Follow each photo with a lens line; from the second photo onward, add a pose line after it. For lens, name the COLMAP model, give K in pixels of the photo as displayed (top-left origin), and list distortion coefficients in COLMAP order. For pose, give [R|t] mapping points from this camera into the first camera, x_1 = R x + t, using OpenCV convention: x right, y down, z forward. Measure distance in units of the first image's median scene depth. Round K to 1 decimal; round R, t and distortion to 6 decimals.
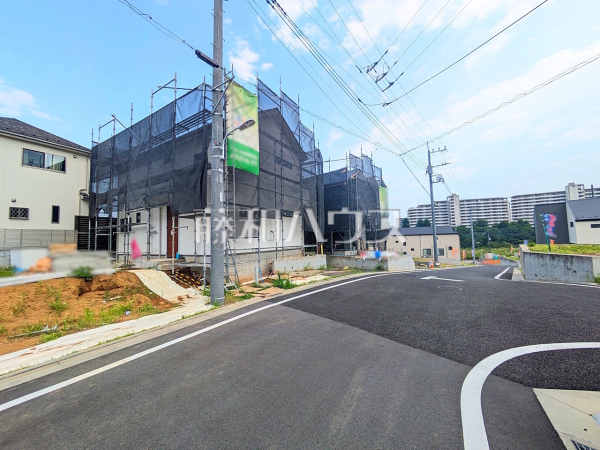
lens RADIAL K [[235.6, 0, 300.0], [0, 235.6, 225.0], [0, 0, 1]] dist [0.001660, 0.000339]
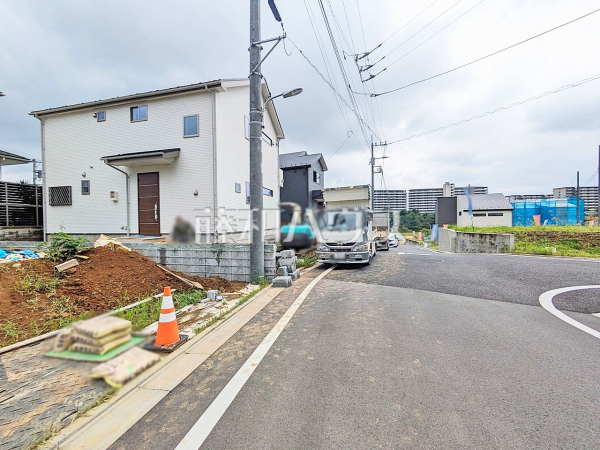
lens RADIAL K [[232.7, 0, 300.0], [0, 232.7, 225.0], [0, 0, 1]] dist [-0.002755, -0.000063]
pose [[0.956182, 0.015118, 0.292382, -0.197671], [-0.036446, 0.997044, 0.067636, 0.015274], [-0.290495, -0.075328, 0.953907, 0.028749]]
